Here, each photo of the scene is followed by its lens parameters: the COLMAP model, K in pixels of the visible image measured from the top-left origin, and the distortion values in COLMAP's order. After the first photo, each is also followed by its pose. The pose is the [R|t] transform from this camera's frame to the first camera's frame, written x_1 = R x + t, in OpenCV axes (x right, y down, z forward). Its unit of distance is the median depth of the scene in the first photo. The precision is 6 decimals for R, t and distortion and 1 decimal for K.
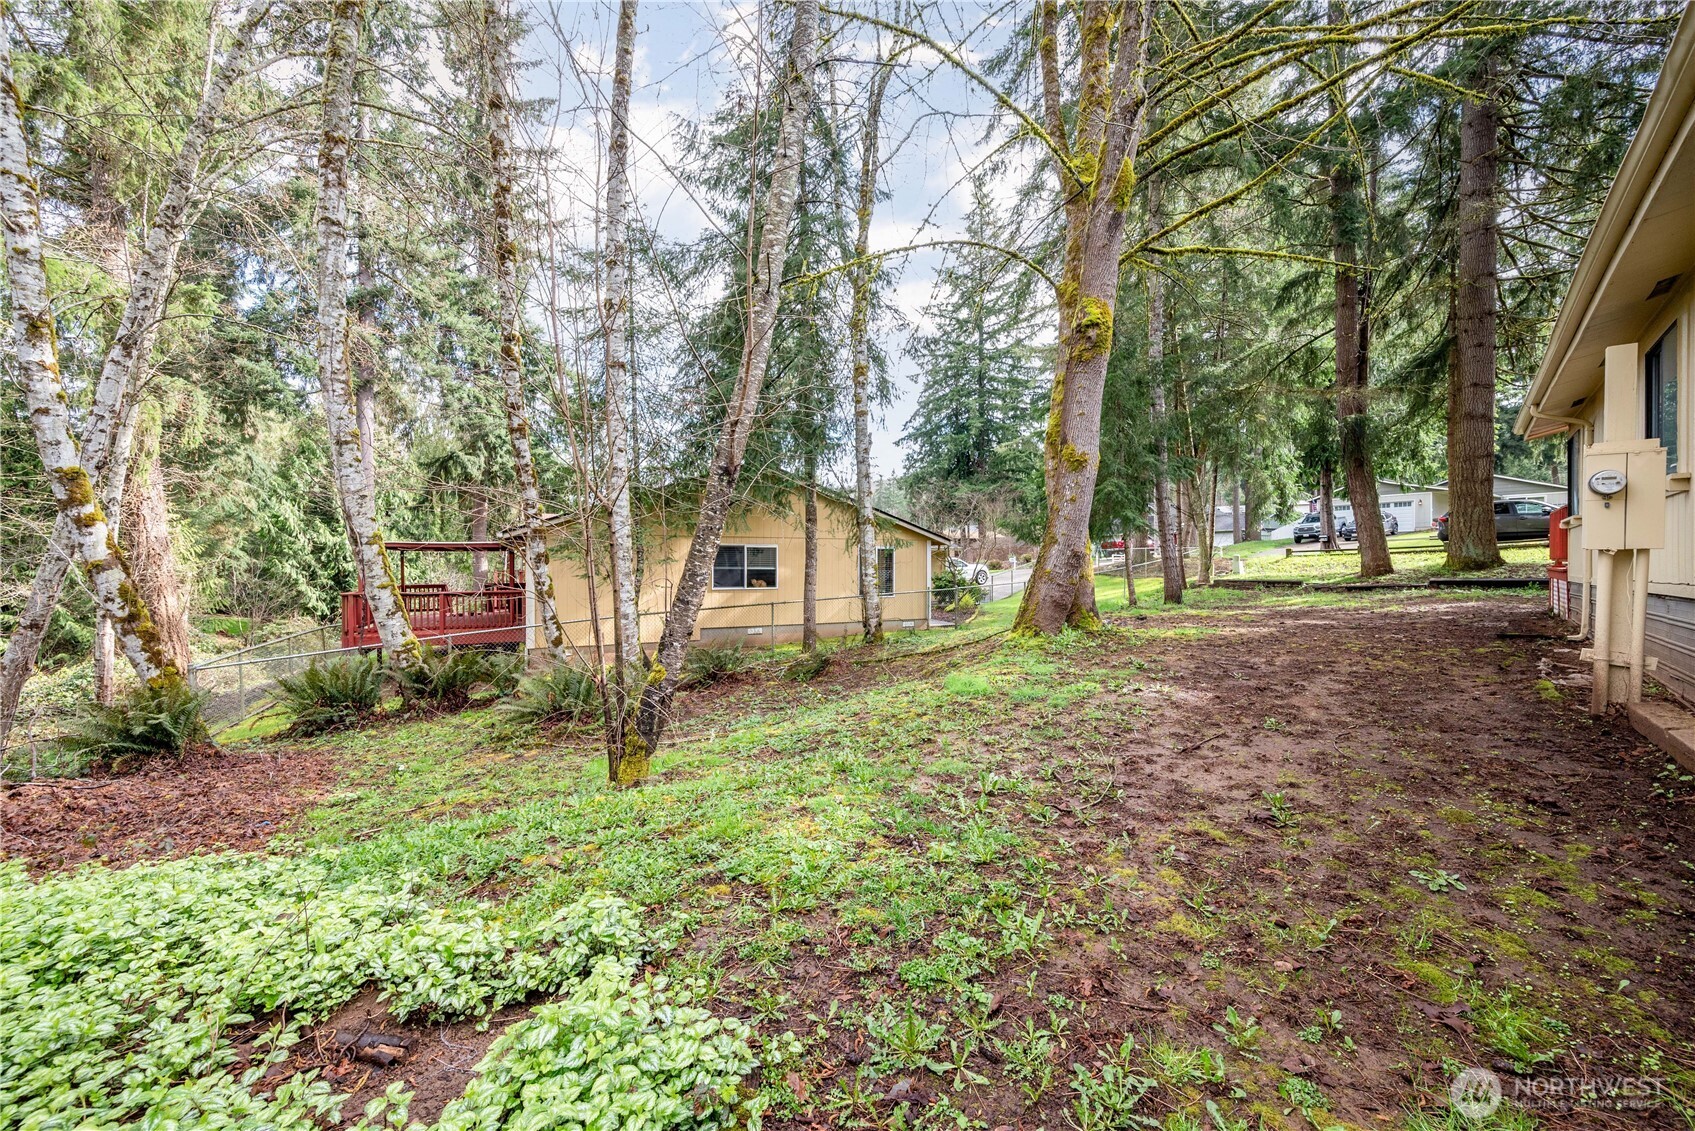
lens RADIAL K [[677.3, 0, 844.4], [0, 677.3, 557.9], [0, 0, 1]] dist [-0.000615, -0.000113]
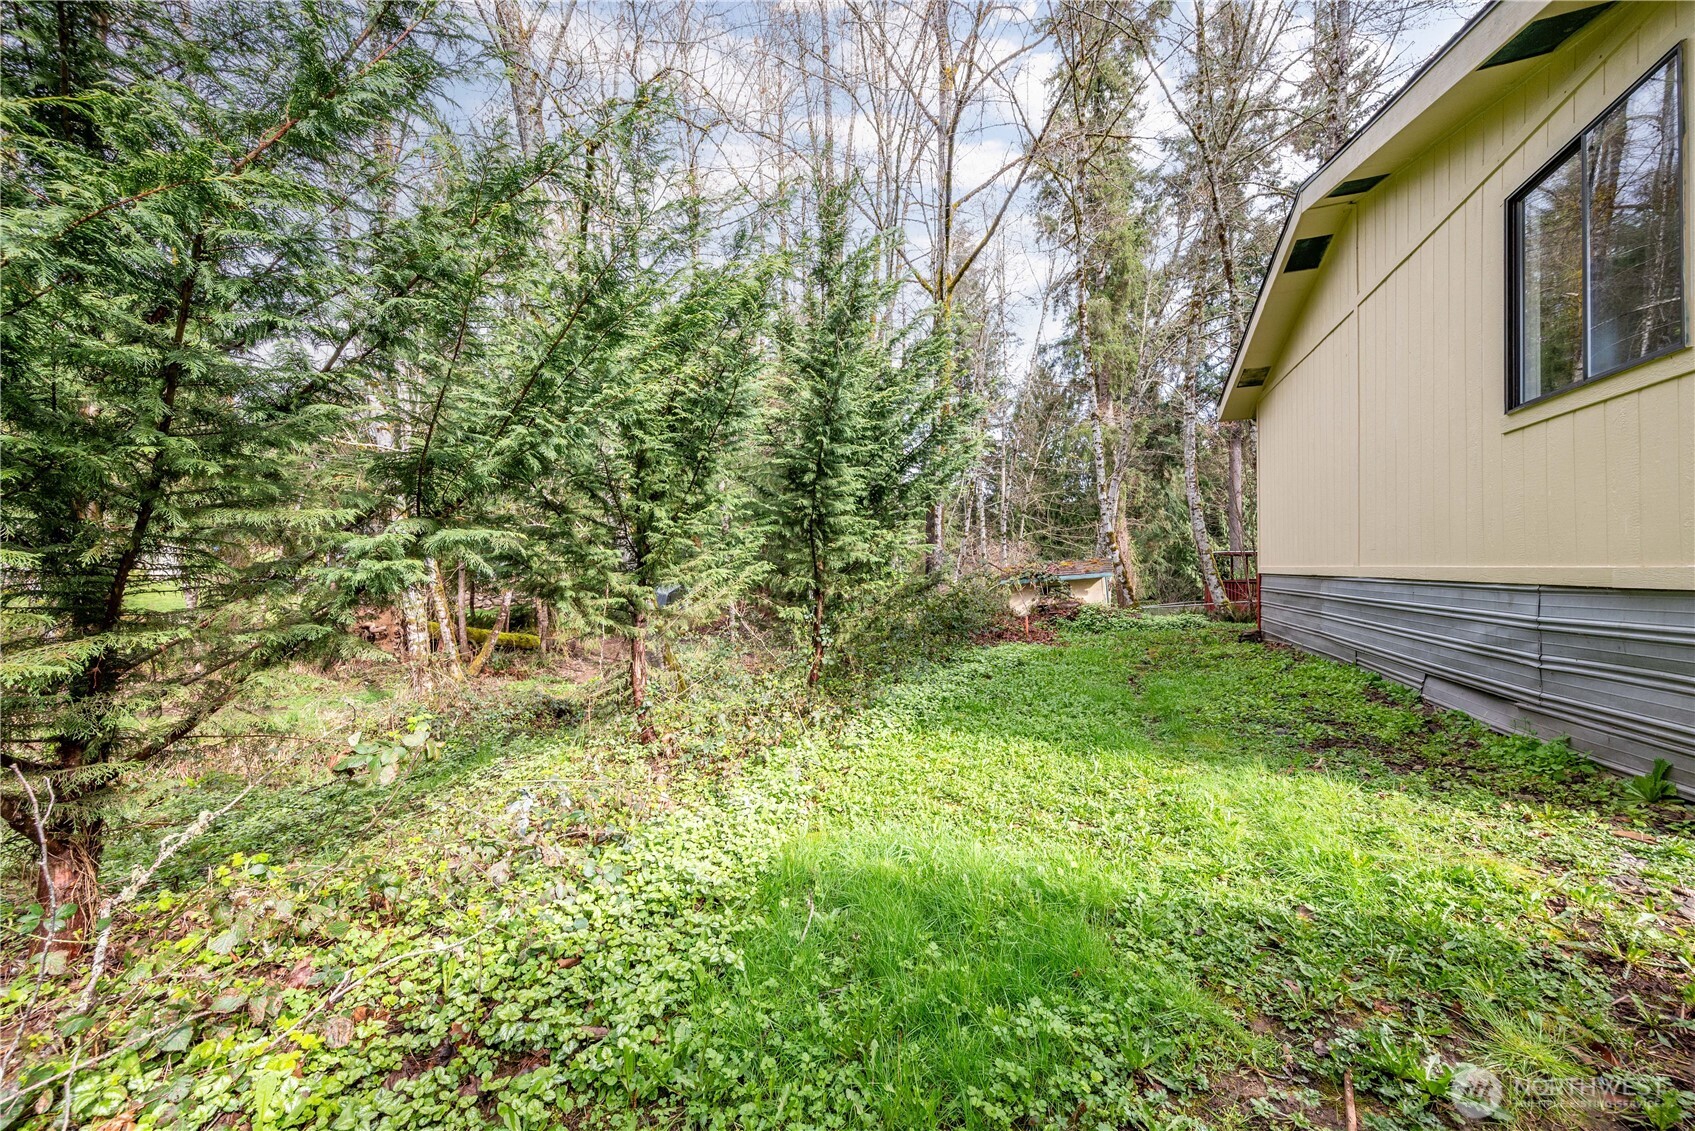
lens RADIAL K [[677.3, 0, 844.4], [0, 677.3, 557.9], [0, 0, 1]] dist [-0.000615, -0.000113]
pose [[0.389926, -0.010595, -0.920785, 0.235764], [0.002218, 0.999942, -0.010567, 0.002860], [0.920843, 0.002078, 0.389927, -0.256135]]
